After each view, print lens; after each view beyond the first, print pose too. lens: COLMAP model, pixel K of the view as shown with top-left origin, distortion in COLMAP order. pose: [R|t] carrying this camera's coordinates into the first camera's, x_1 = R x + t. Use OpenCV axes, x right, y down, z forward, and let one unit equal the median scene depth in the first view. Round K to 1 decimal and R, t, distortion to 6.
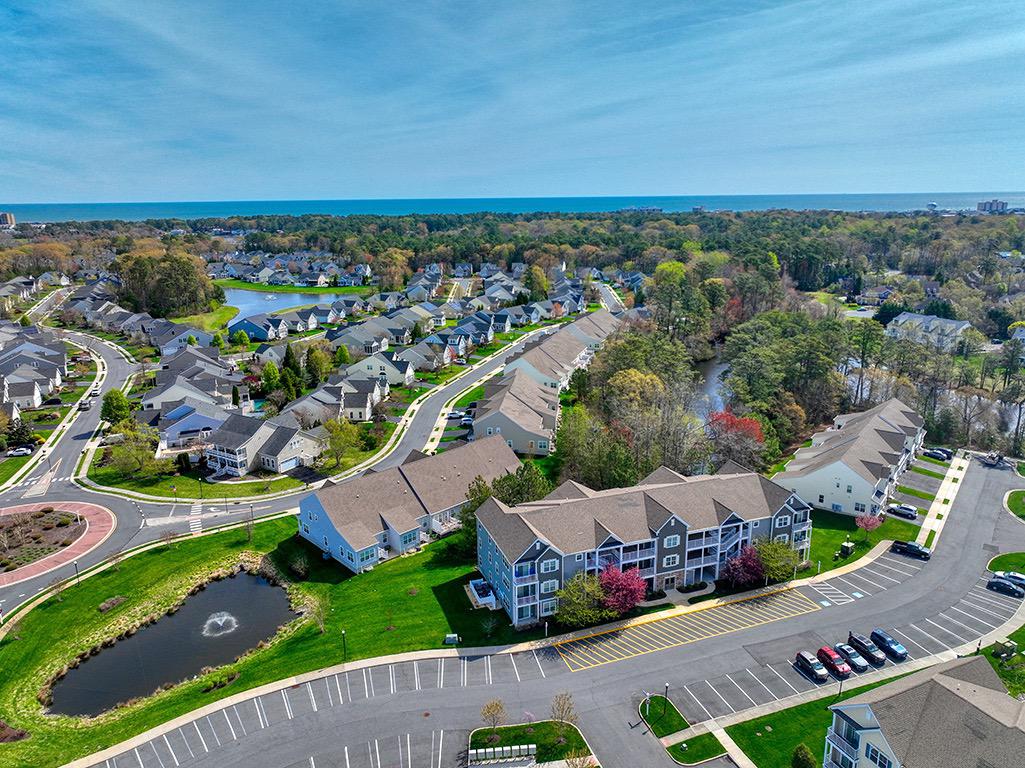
lens RADIAL K [[720.2, 0, 514.2], [0, 720.2, 383.6], [0, 0, 1]] dist [0.006264, 0.003016]
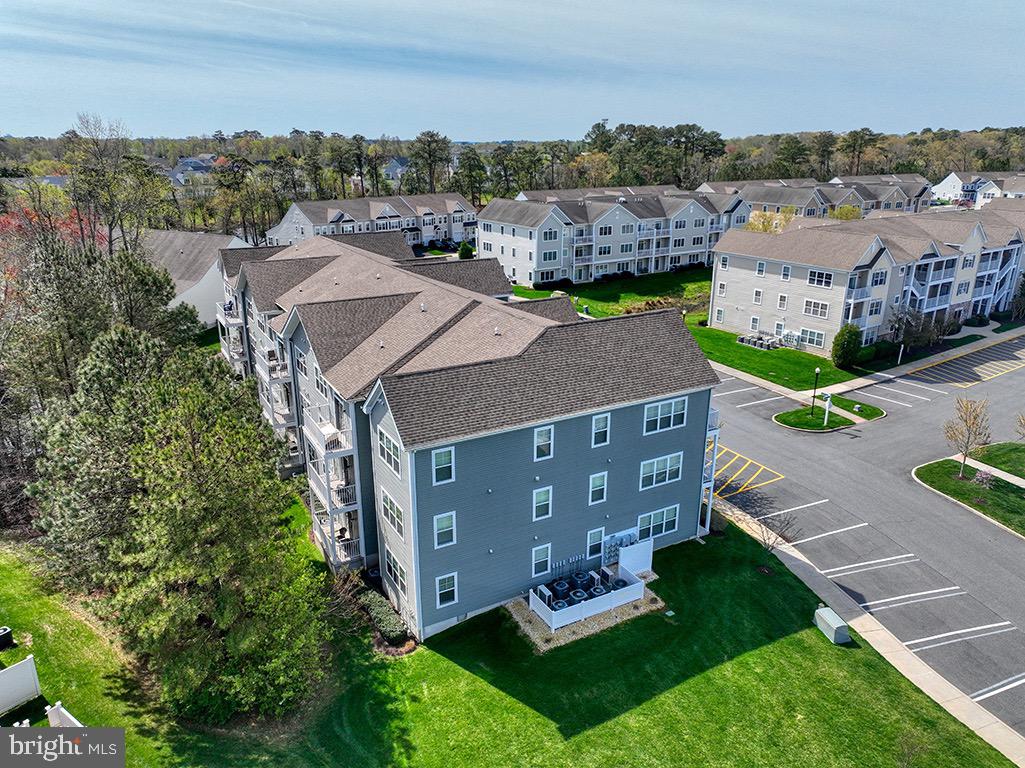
lens RADIAL K [[720.2, 0, 514.2], [0, 720.2, 383.6], [0, 0, 1]] dist [0.006264, 0.003016]
pose [[-0.173973, -0.298211, 0.938511, -0.315304], [0.250857, 0.908182, 0.335075, 0.085700], [-0.952263, 0.293726, -0.083192, 1.028488]]
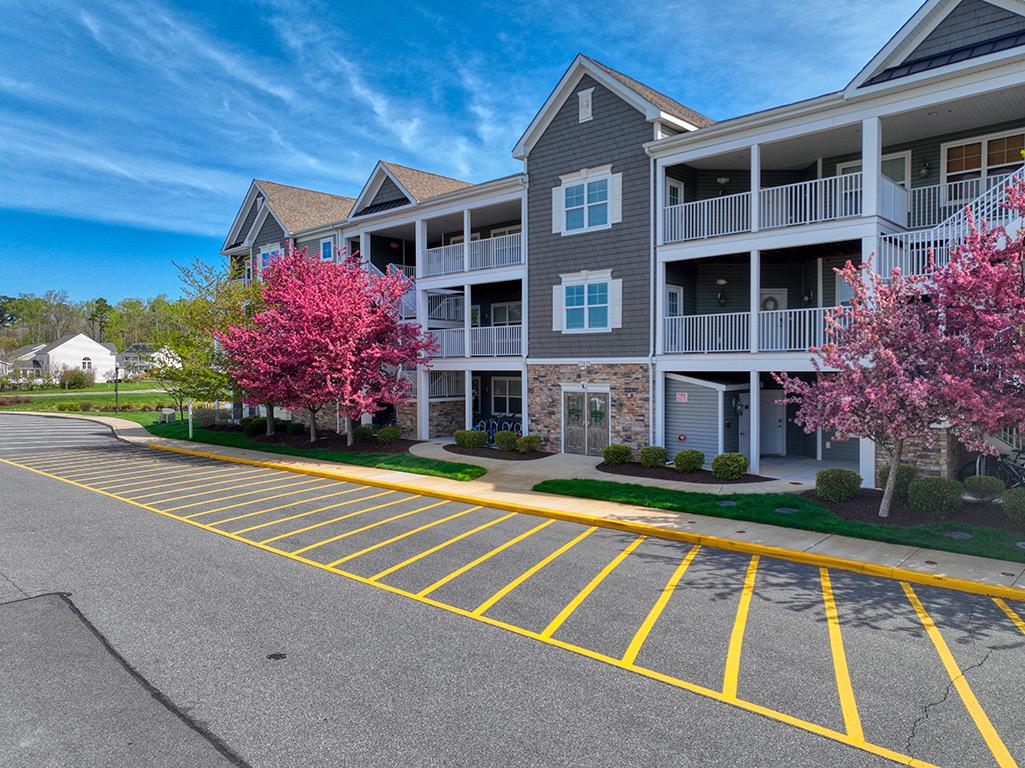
lens RADIAL K [[720.2, 0, 514.2], [0, 720.2, 383.6], [0, 0, 1]] dist [0.006264, 0.003016]
pose [[0.448662, 0.032275, -0.893119, 0.395237], [-0.227678, 0.970502, -0.079303, 0.287851], [0.864214, 0.238924, 0.442775, 0.886767]]
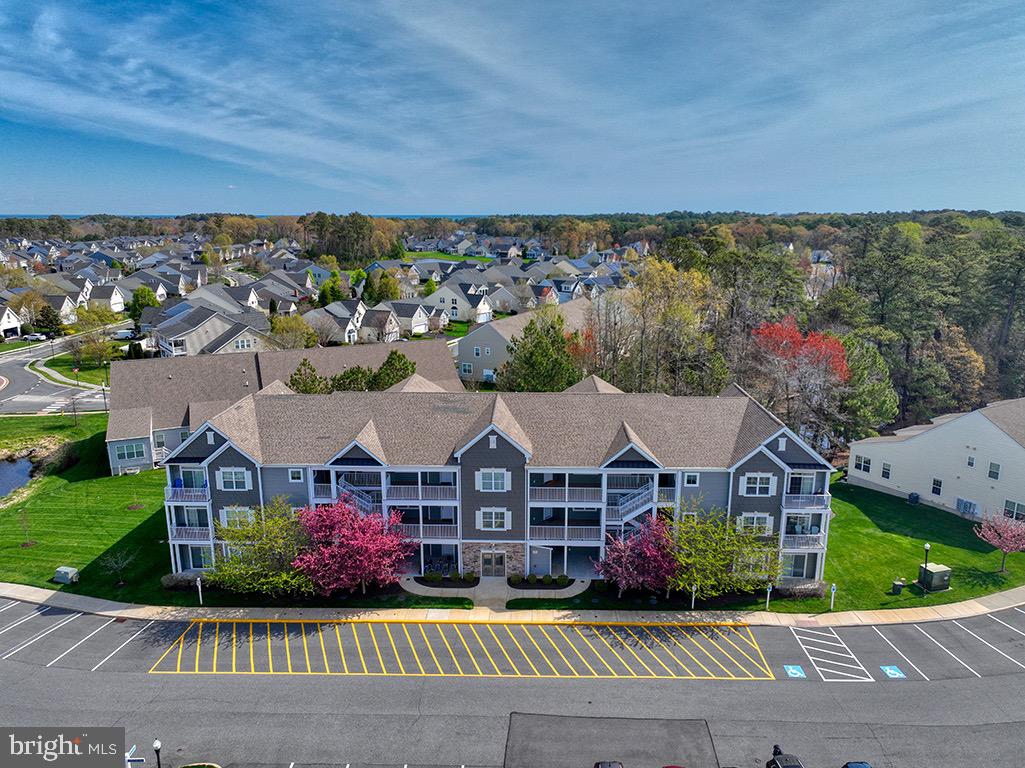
lens RADIAL K [[720.2, 0, 514.2], [0, 720.2, 383.6], [0, 0, 1]] dist [0.006264, 0.003016]
pose [[0.931226, 0.094796, -0.351897, 0.399559], [-0.102193, 0.994762, -0.002459, 0.148166], [0.349820, 0.038251, 0.936036, 0.517613]]
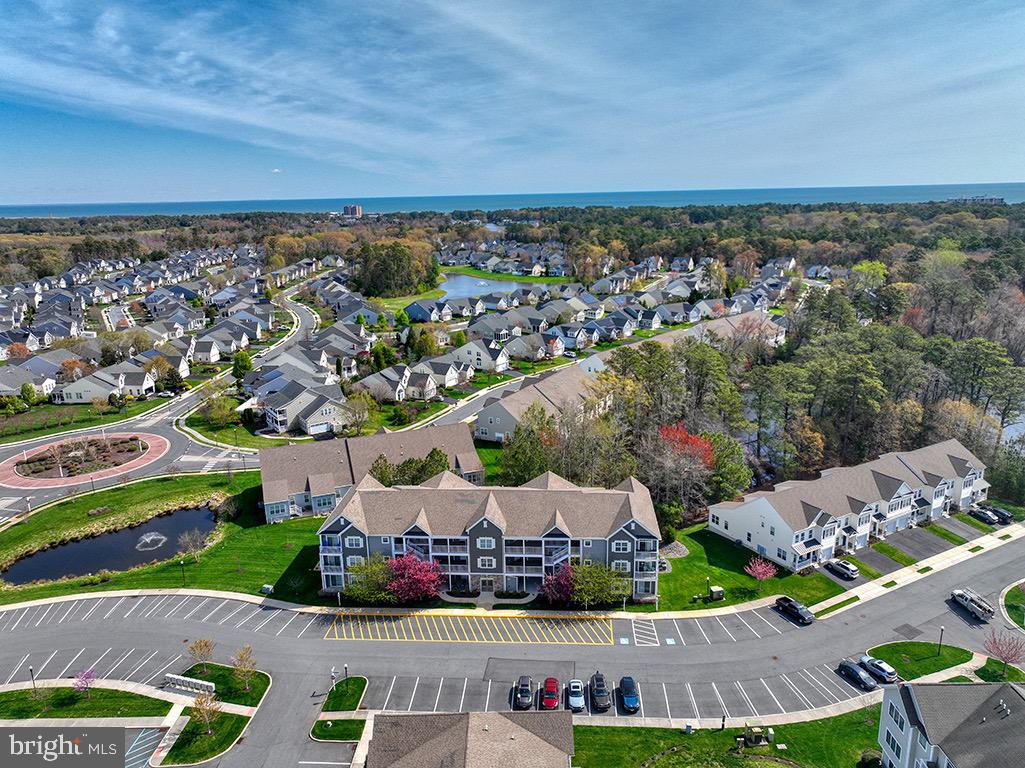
lens RADIAL K [[720.2, 0, 514.2], [0, 720.2, 383.6], [0, 0, 1]] dist [0.006264, 0.003016]
pose [[0.913608, 0.097021, -0.394851, 0.615244], [-0.092253, 0.995250, 0.031094, -0.033619], [0.395993, 0.008018, 0.918219, 0.101759]]
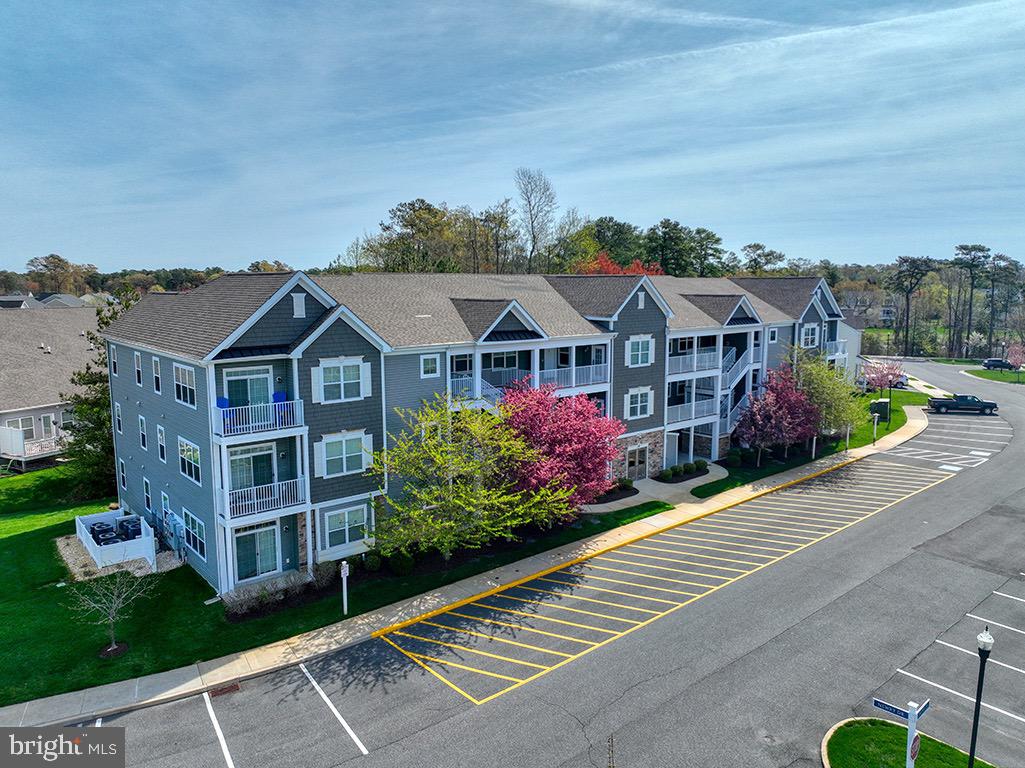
lens RADIAL K [[720.2, 0, 514.2], [0, 720.2, 383.6], [0, 0, 1]] dist [0.006264, 0.003016]
pose [[0.935167, -0.038987, 0.352056, 0.009627], [0.081227, 0.991042, -0.106013, 0.269783], [-0.344769, 0.127736, 0.929956, 0.640952]]
